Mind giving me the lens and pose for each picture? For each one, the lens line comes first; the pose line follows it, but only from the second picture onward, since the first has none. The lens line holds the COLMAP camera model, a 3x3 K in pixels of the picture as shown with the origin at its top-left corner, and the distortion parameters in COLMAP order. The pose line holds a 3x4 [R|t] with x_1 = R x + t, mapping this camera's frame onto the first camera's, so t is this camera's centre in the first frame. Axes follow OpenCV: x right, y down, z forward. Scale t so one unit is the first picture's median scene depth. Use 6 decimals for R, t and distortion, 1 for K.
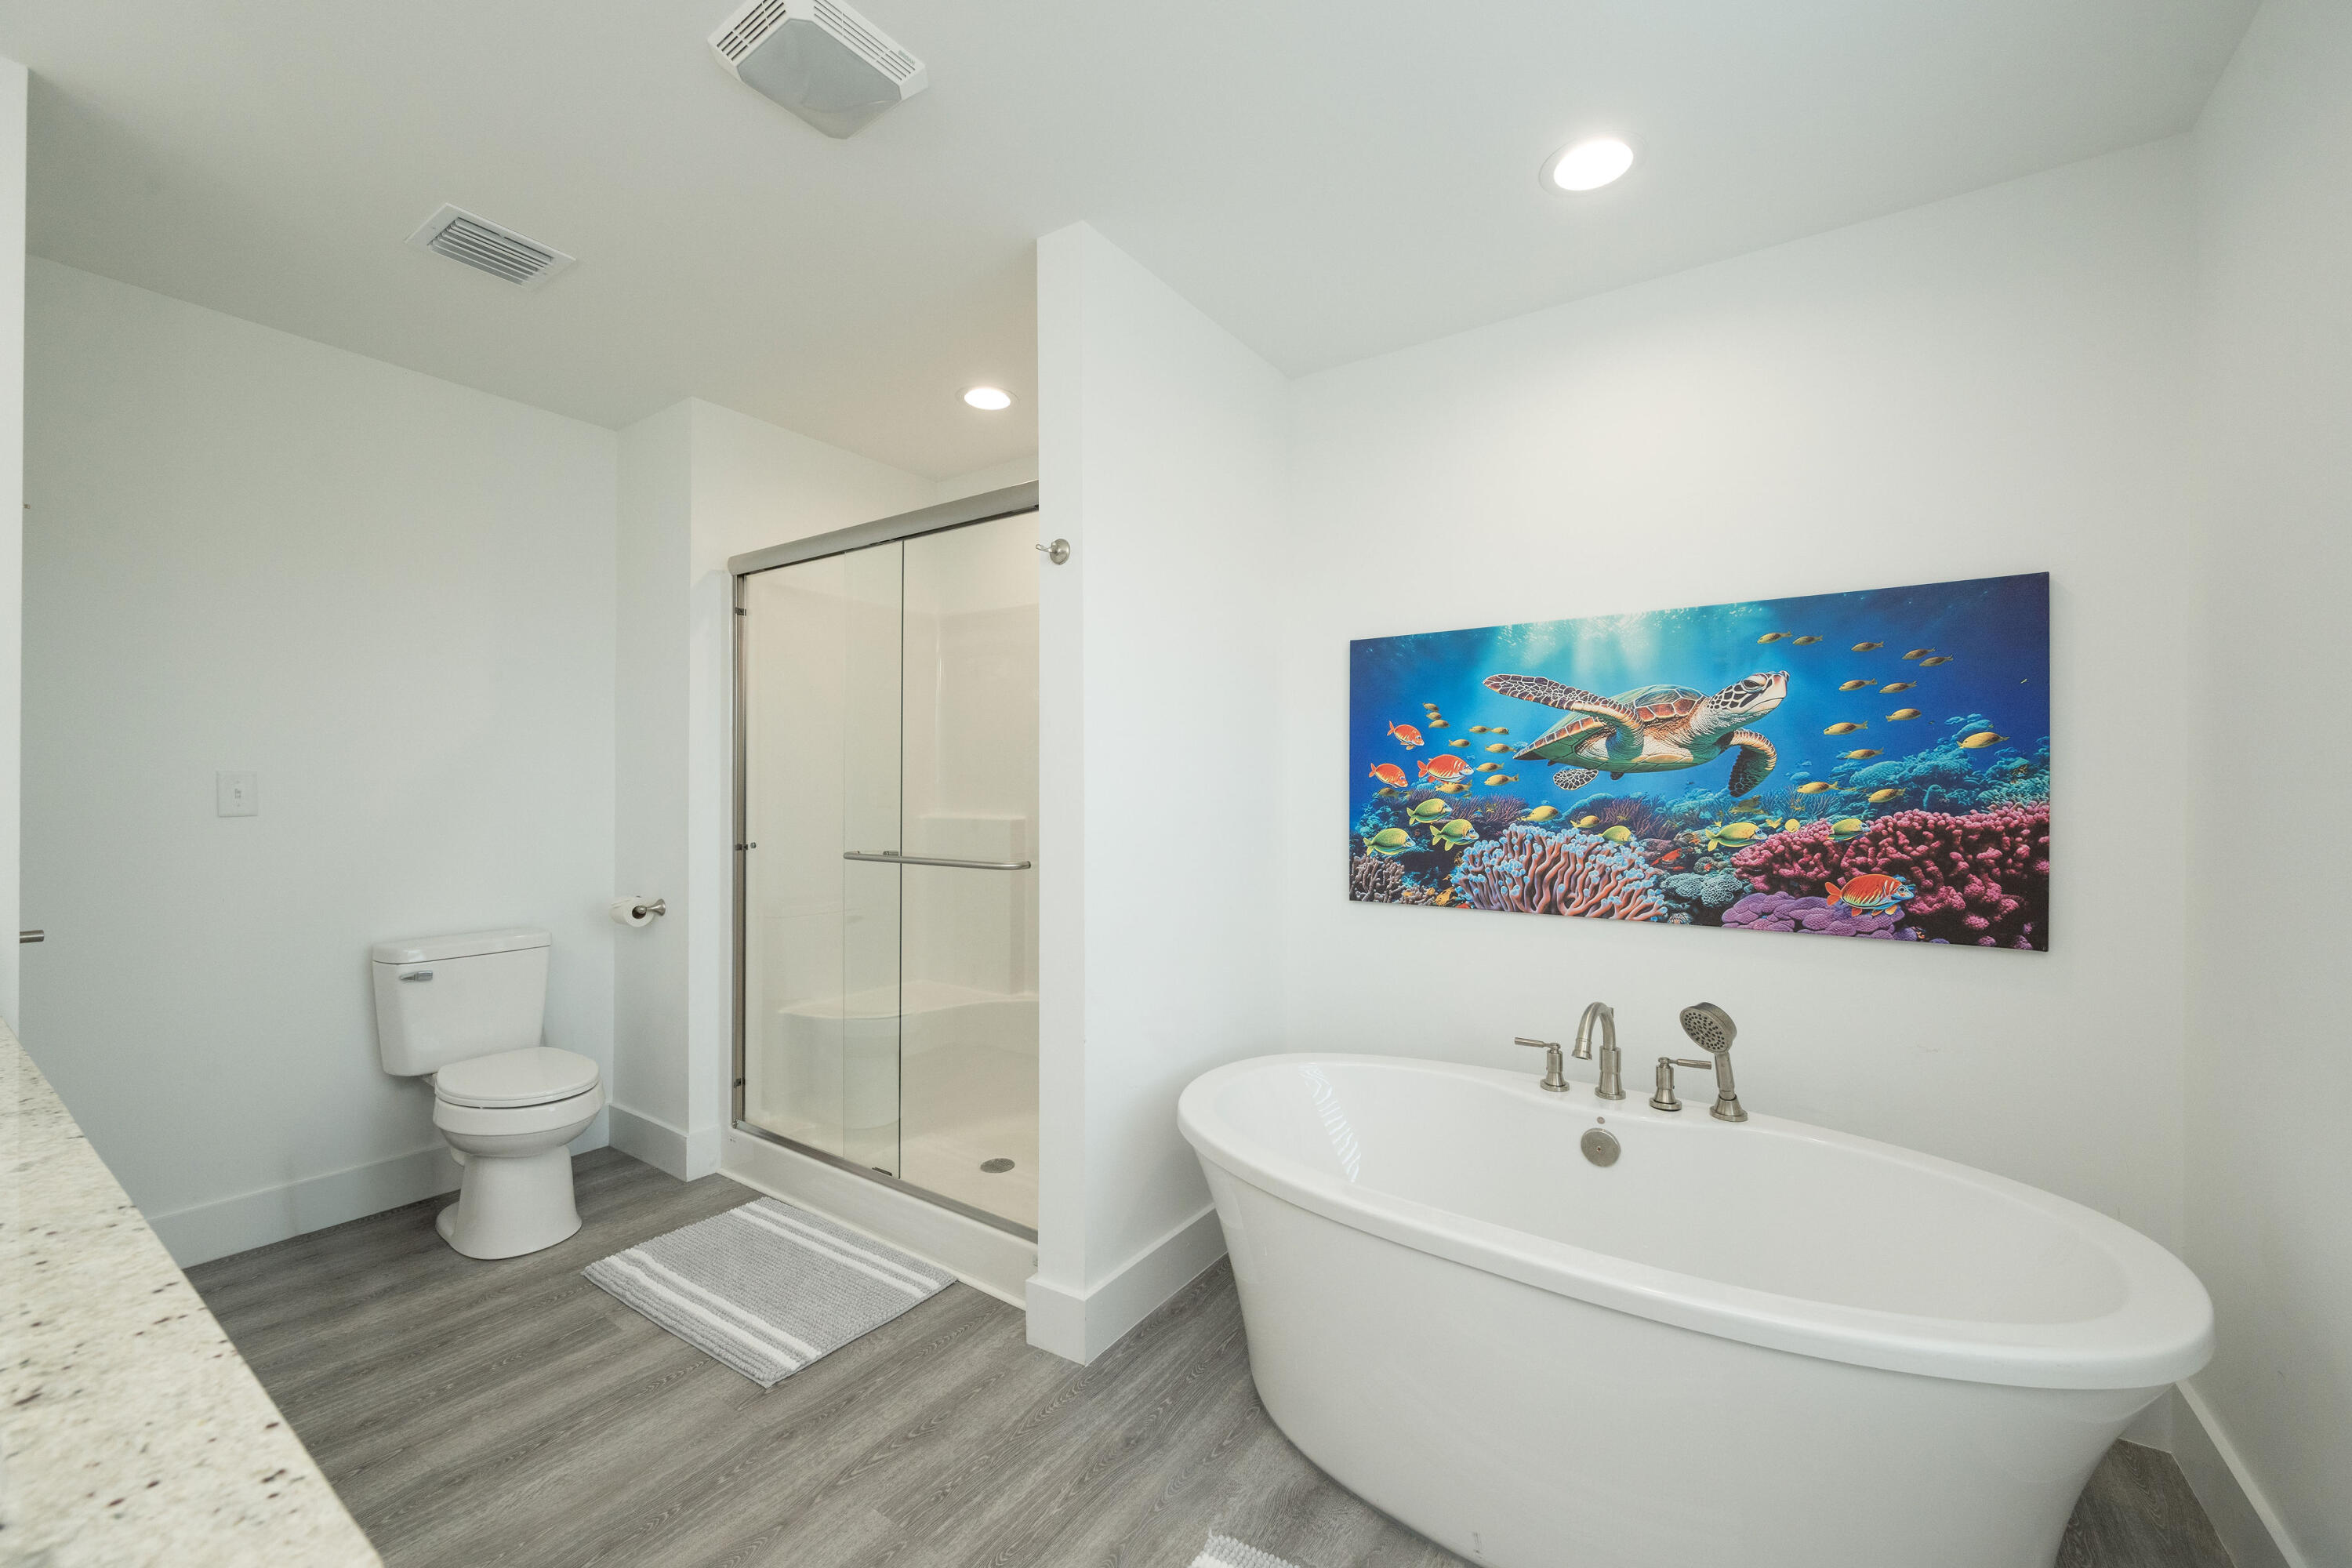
lens RADIAL K [[919.7, 0, 1180.5], [0, 919.7, 793.4], [0, 0, 1]] dist [-0.001308, 0.000052]
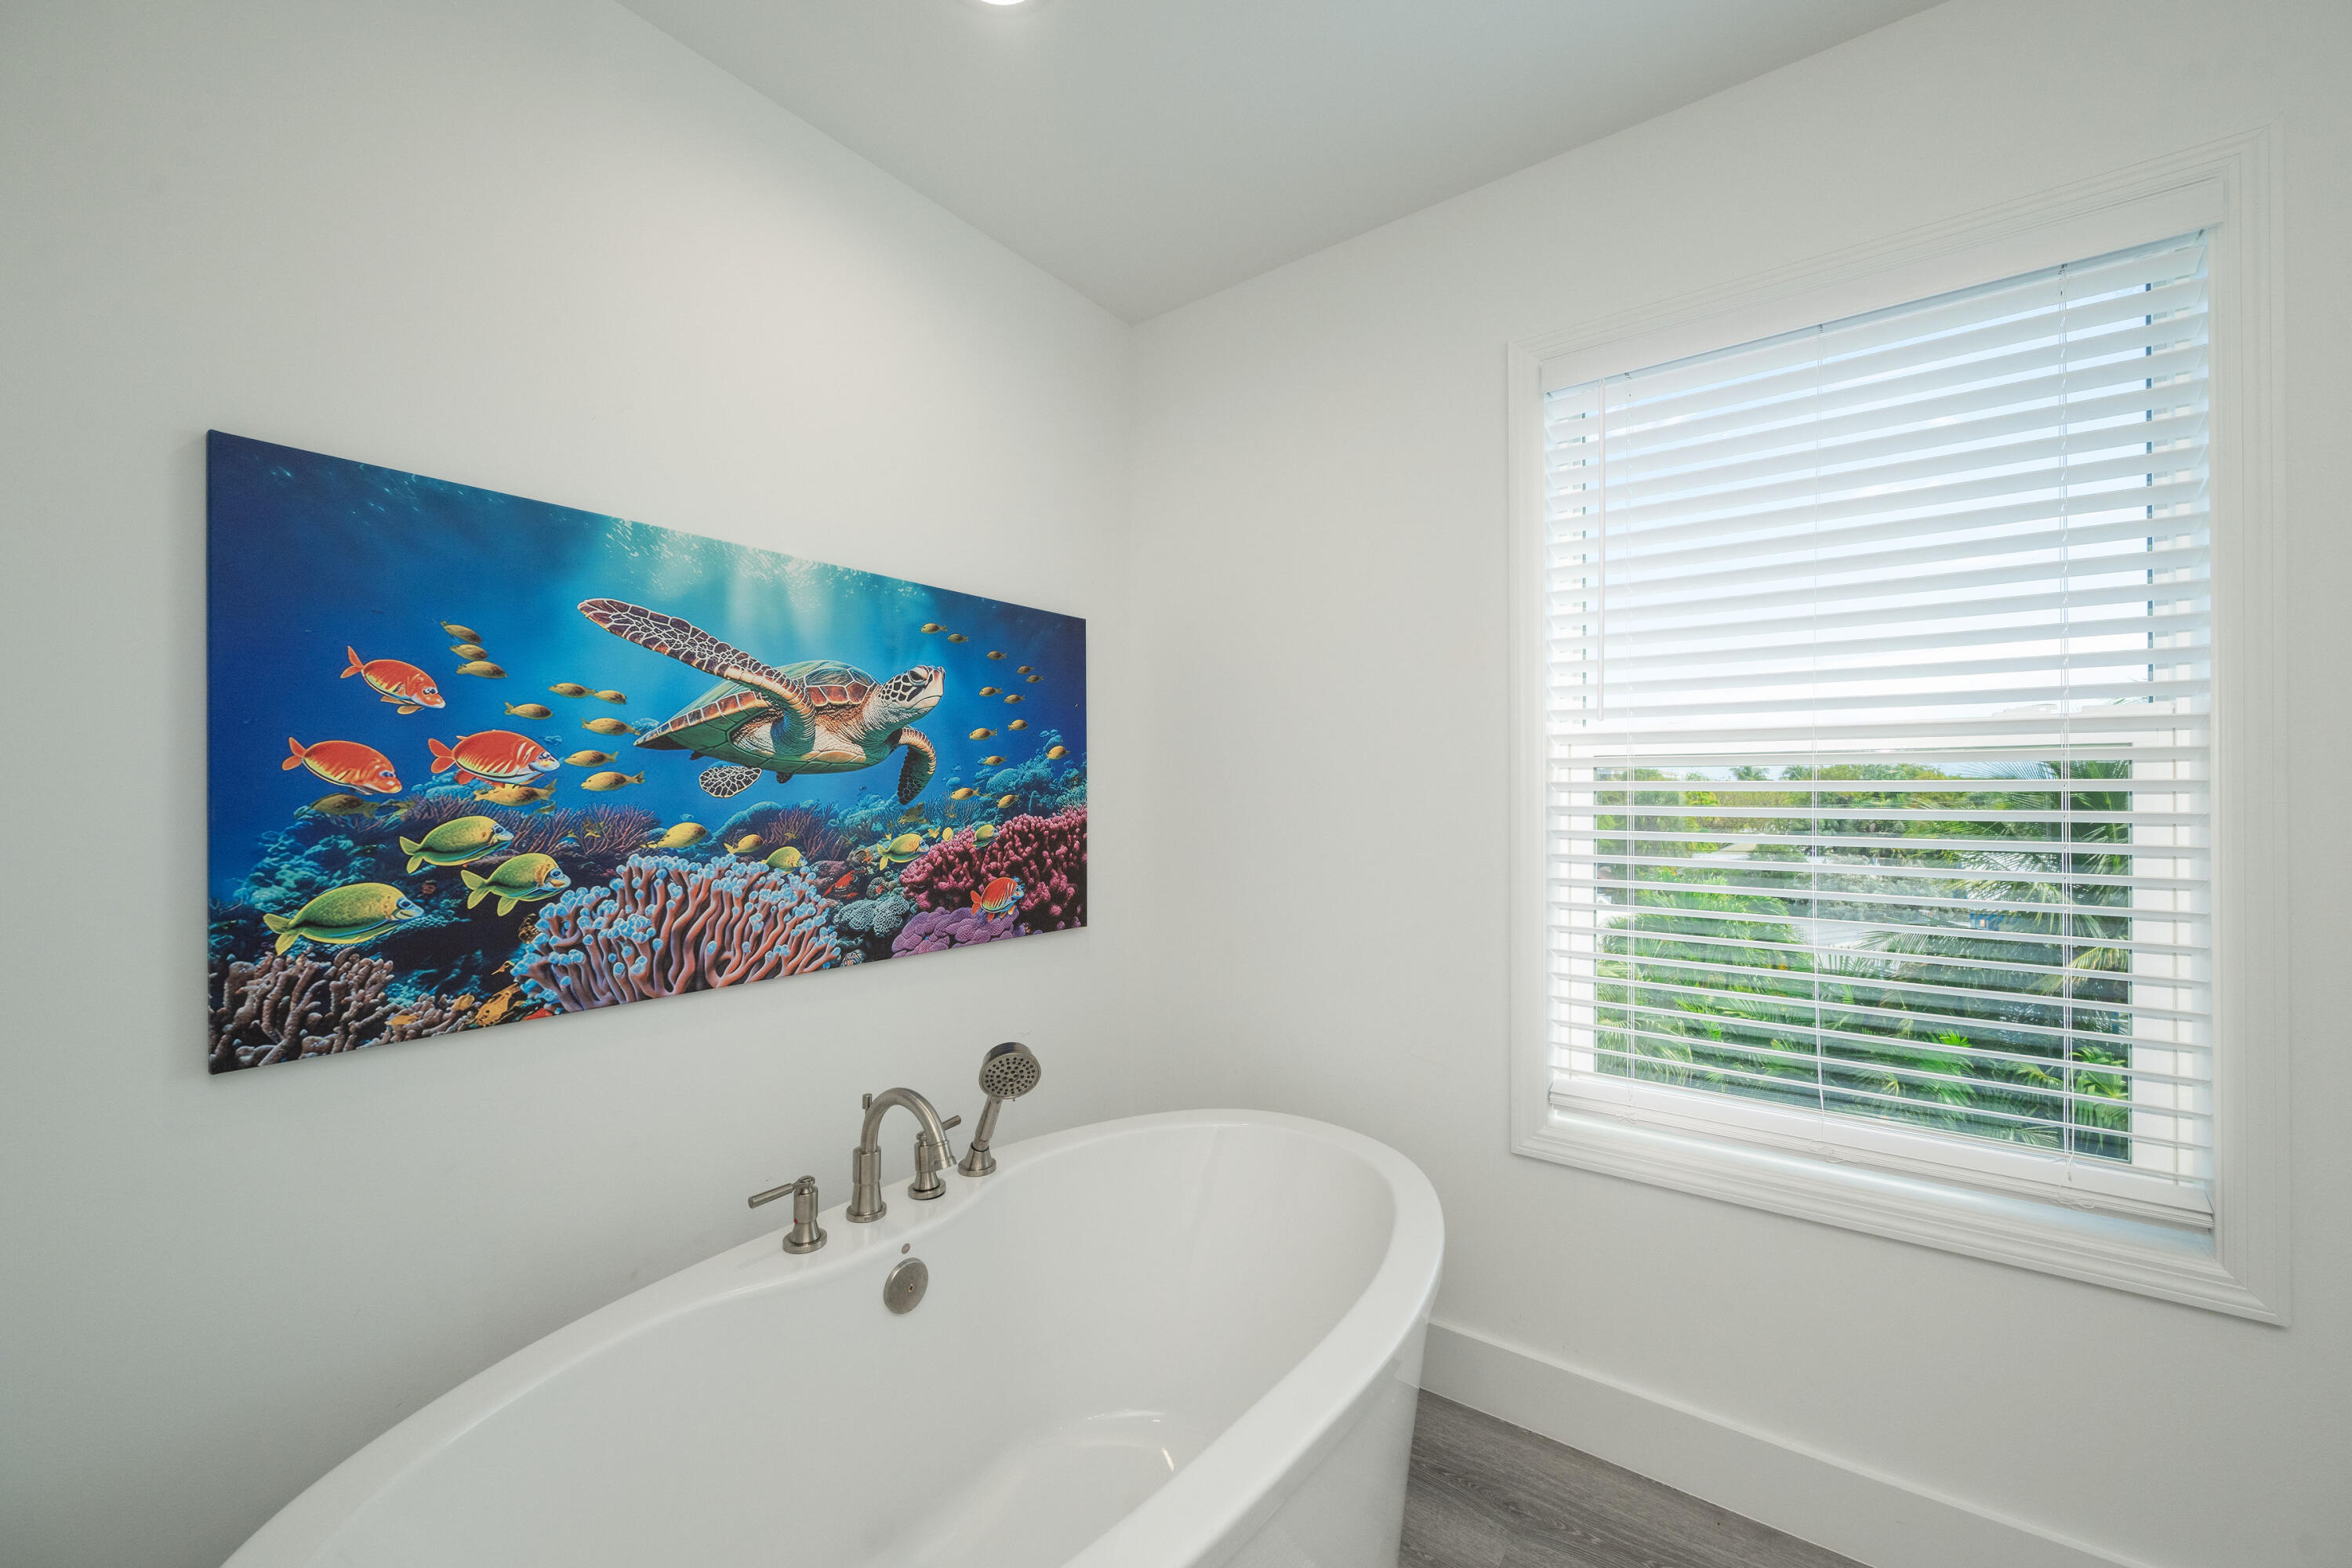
lens RADIAL K [[919.7, 0, 1178.0], [0, 919.7, 790.1], [0, 0, 1]] dist [-0.001308, 0.000052]
pose [[0.049012, 0.003061, 0.998793, -0.247574], [0.006563, 0.999973, -0.003387, -0.005075], [-0.998777, 0.006721, 0.048991, 0.703314]]
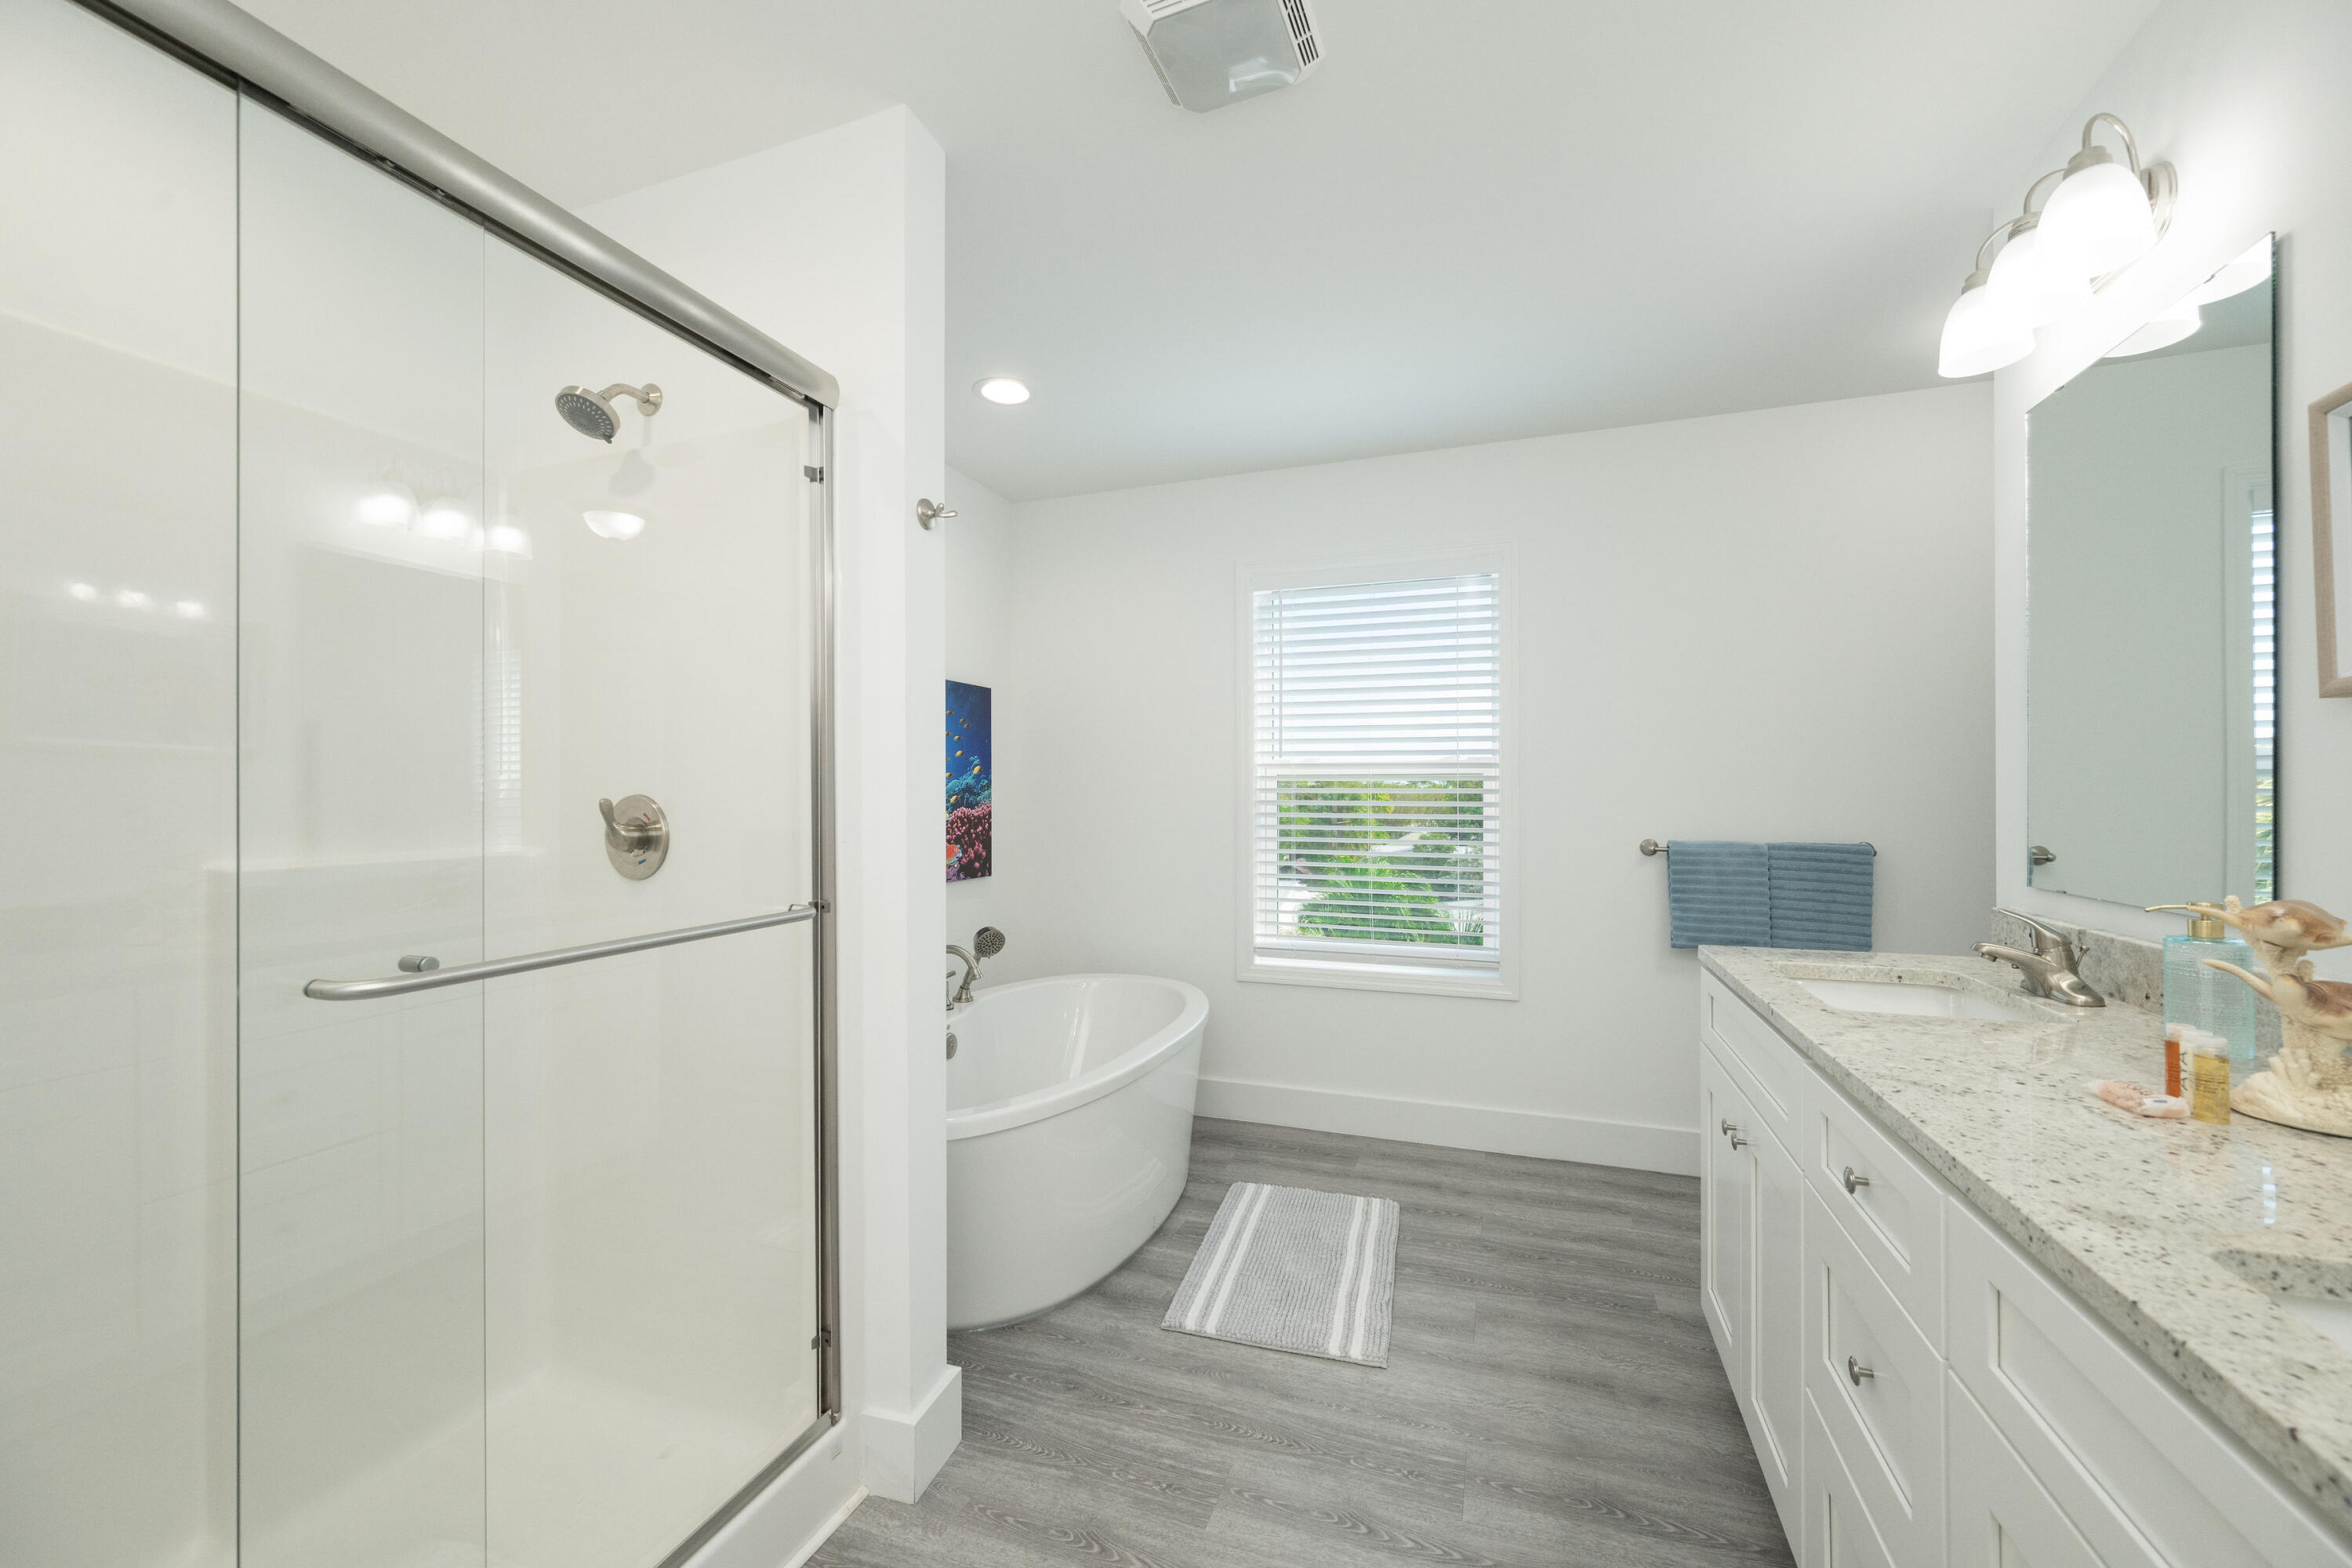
lens RADIAL K [[919.7, 0, 1169.9], [0, 919.7, 787.7], [0, 0, 1]] dist [-0.001308, 0.000052]
pose [[-0.239610, 0.007969, 0.970837, -0.961846], [0.006452, 0.999957, -0.006616, -0.004853], [-0.970848, 0.004678, -0.239651, 0.950930]]
